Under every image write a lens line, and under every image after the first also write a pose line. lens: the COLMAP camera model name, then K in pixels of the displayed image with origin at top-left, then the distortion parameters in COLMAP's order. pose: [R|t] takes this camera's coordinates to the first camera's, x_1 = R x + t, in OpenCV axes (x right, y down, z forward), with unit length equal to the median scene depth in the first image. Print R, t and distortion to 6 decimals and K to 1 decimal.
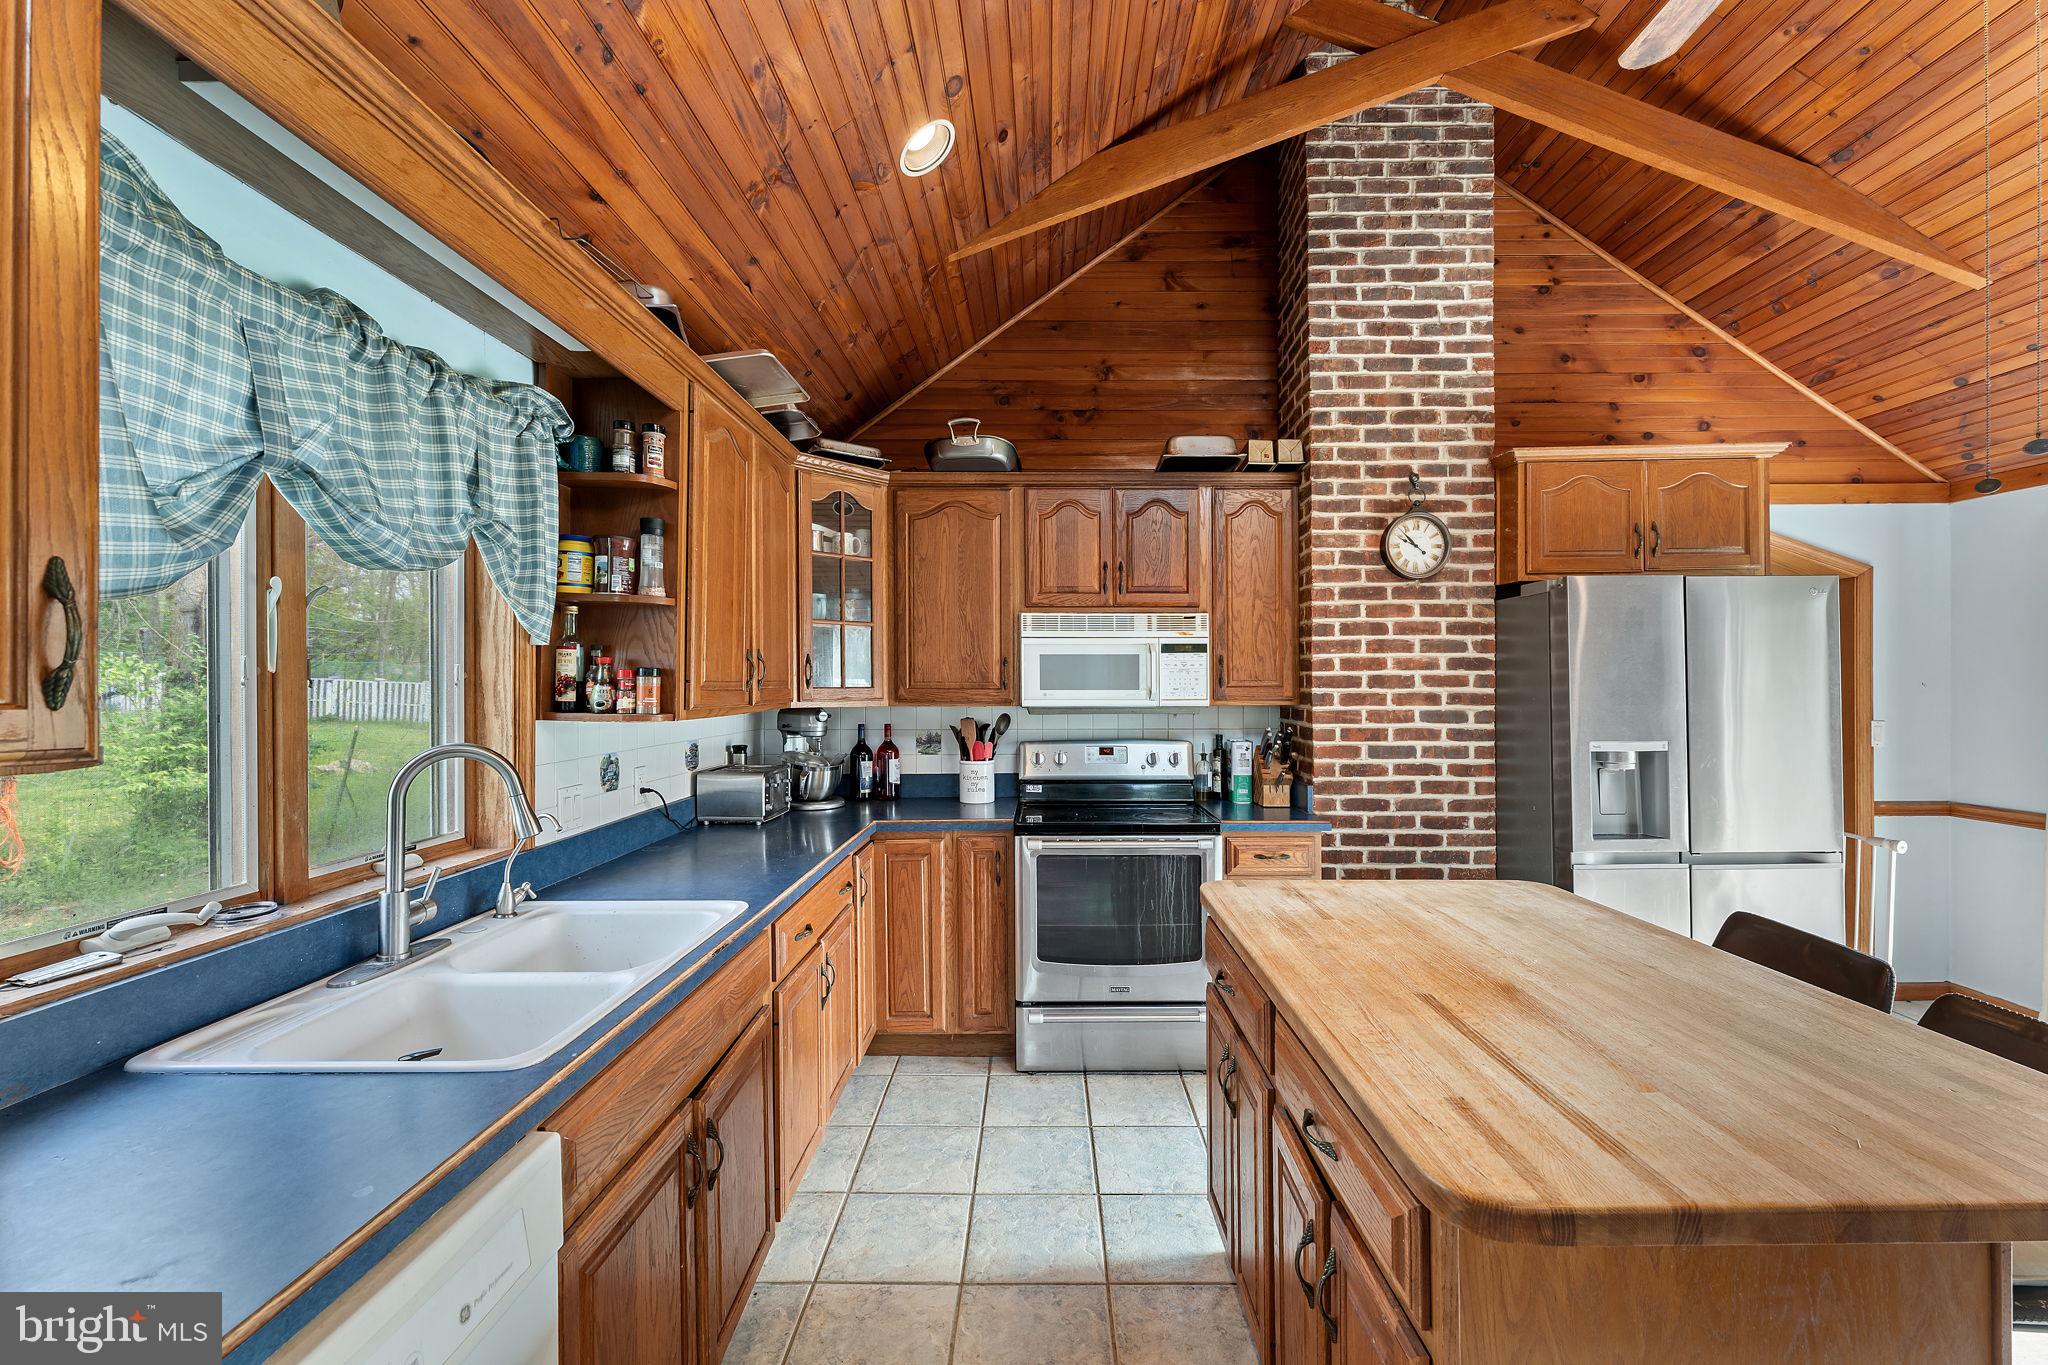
lens RADIAL K [[847.6, 0, 1050.8], [0, 847.6, 686.2], [0, 0, 1]] dist [0.002163, -0.001681]
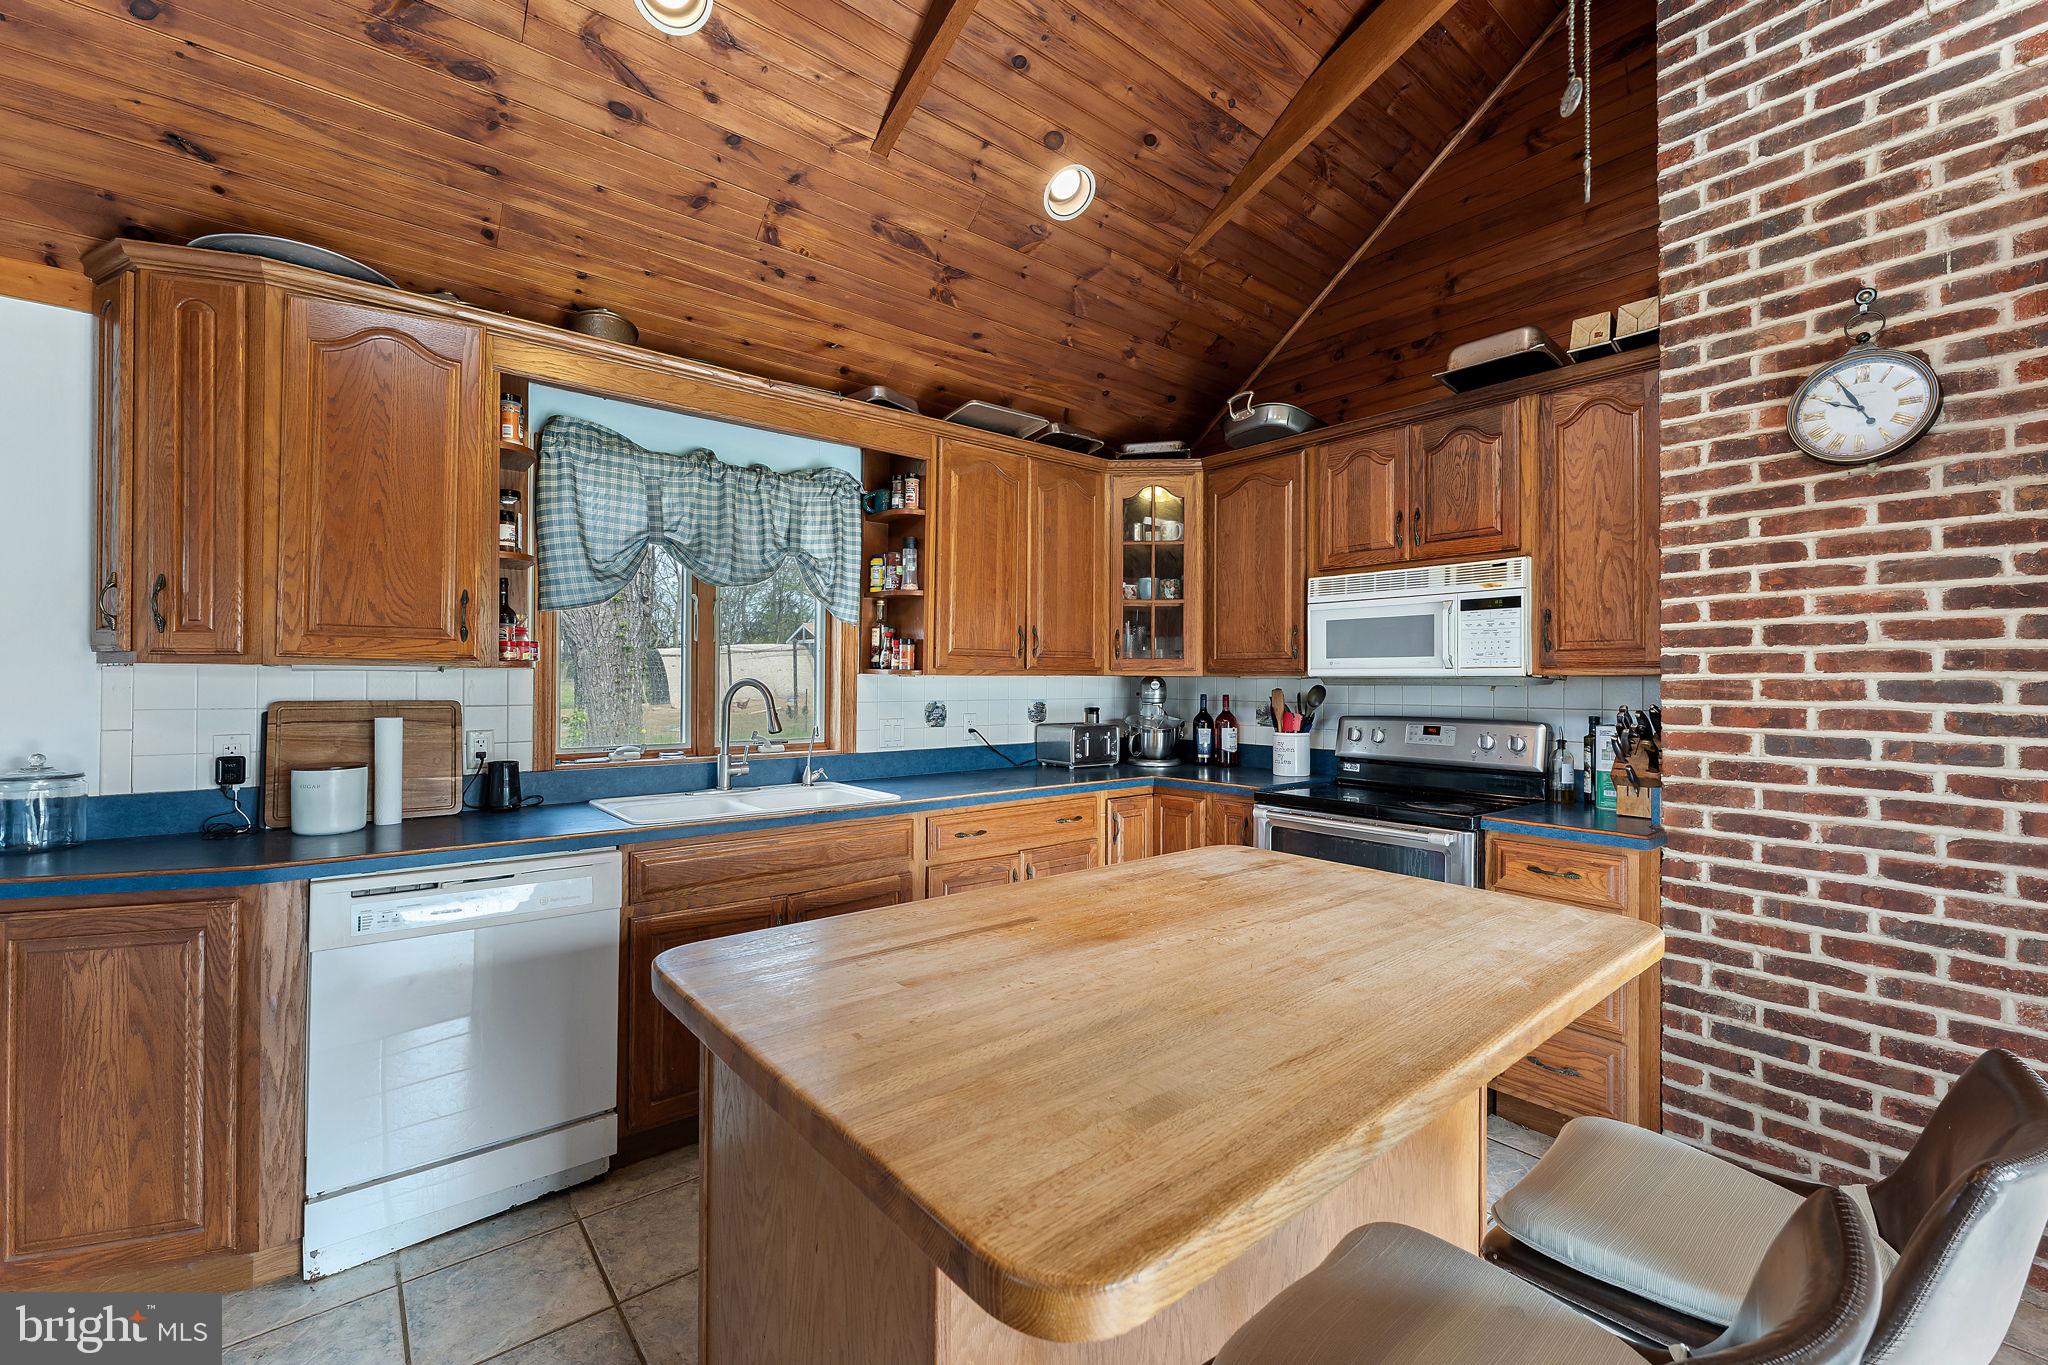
lens RADIAL K [[847.6, 0, 1013.9], [0, 847.6, 680.3], [0, 0, 1]] dist [0.002163, -0.001681]
pose [[0.623198, 0.002832, -0.782059, 0.522457], [-0.008064, 0.999964, -0.002805, 0.035052], [0.782023, 0.008054, 0.623198, 0.149093]]
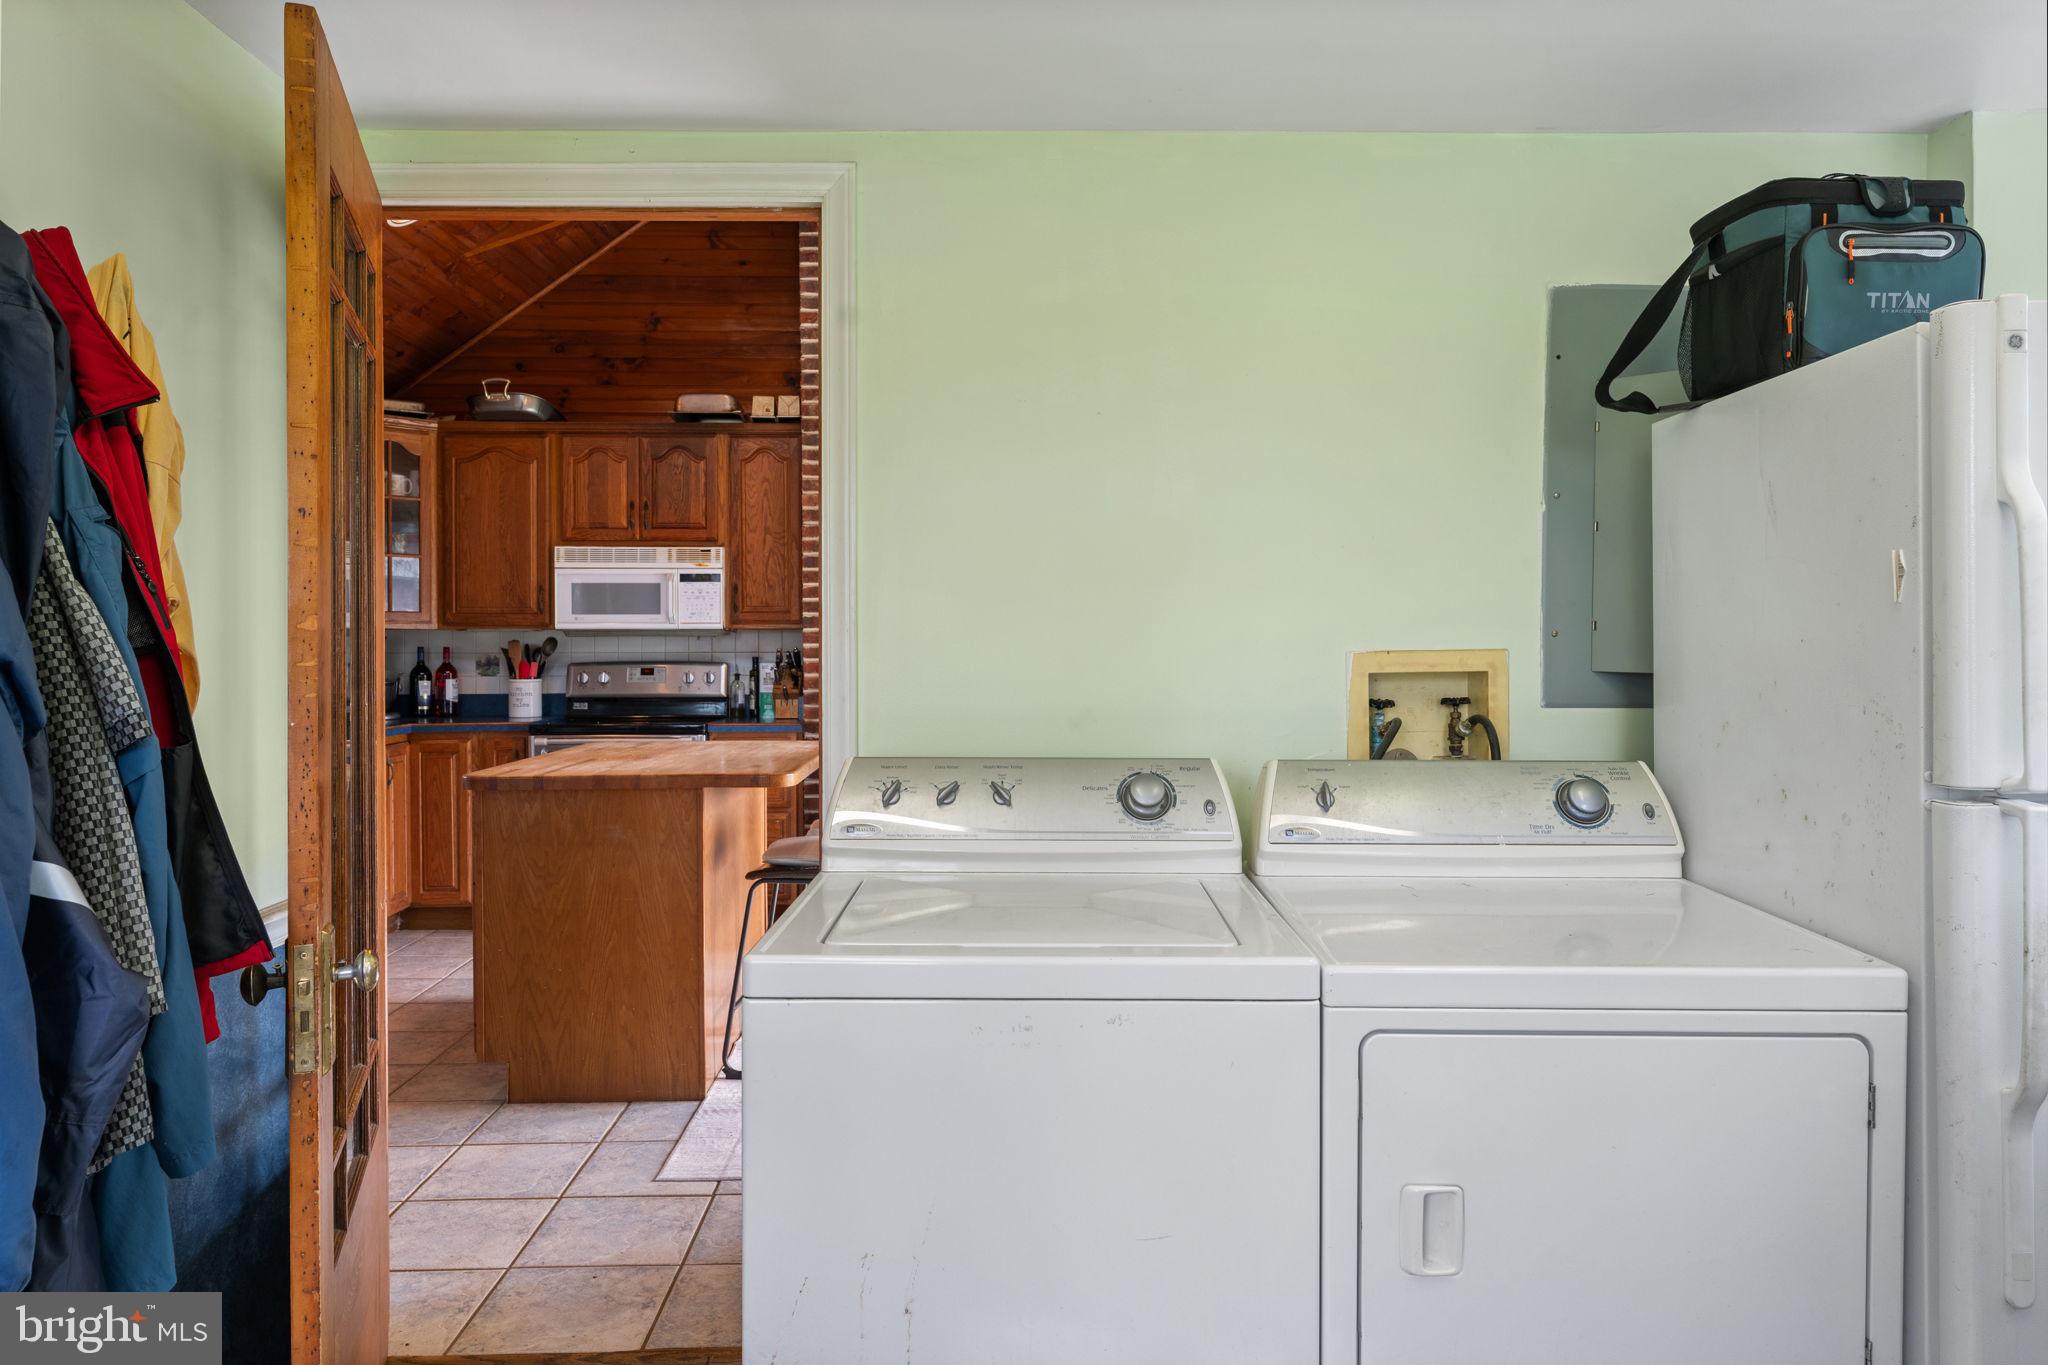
lens RADIAL K [[1411.6, 0, 1043.3], [0, 1411.6, 643.4], [0, 0, 1]] dist [0.000016, -0.000787]
pose [[0.999452, 0.000475, 0.033098, 0.572149], [-0.000405, 0.999998, -0.002139, 0.048286], [-0.033099, 0.002124, 0.999450, -0.933040]]
